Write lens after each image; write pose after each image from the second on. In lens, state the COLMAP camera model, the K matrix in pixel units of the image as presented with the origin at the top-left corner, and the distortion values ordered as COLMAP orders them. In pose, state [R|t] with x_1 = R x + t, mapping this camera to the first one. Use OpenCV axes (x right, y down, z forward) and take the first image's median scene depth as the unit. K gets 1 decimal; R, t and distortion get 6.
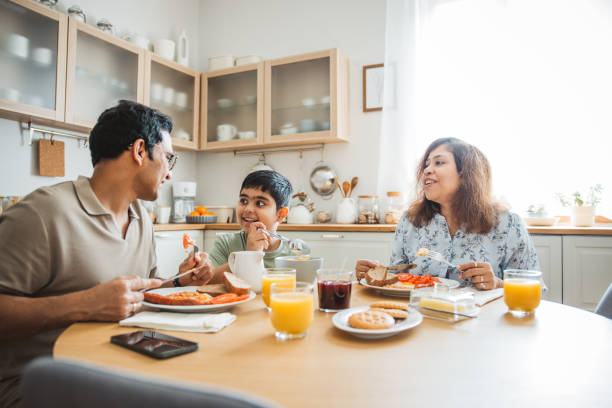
lens RADIAL K [[454.0, 0, 298.6], [0, 454.0, 205.6], [0, 0, 1]] dist [-0.082751, 0.072568]
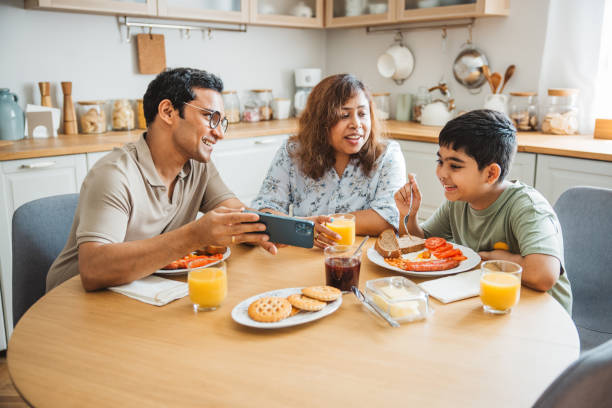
lens RADIAL K [[563.7, 0, 306.0], [0, 563.7, 204.0], [0, 0, 1]] dist [-0.014313, 0.001817]
pose [[0.935310, 0.074459, -0.345906, 0.152536], [0.012081, 0.970317, 0.241536, -0.072317], [0.353623, -0.230090, 0.906647, -0.017639]]
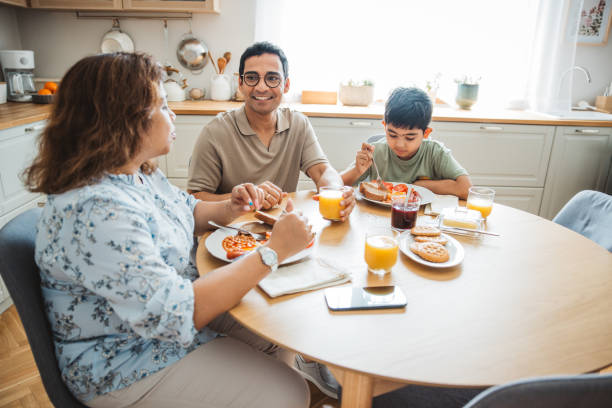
lens RADIAL K [[446.3, 0, 300.0], [0, 446.3, 202.9], [0, 0, 1]] dist [-0.076337, 0.070927]
pose [[0.894467, -0.121083, 0.430427, -0.199155], [-0.026929, 0.946300, 0.322165, -0.070030], [-0.446322, -0.299757, 0.843174, 0.017280]]
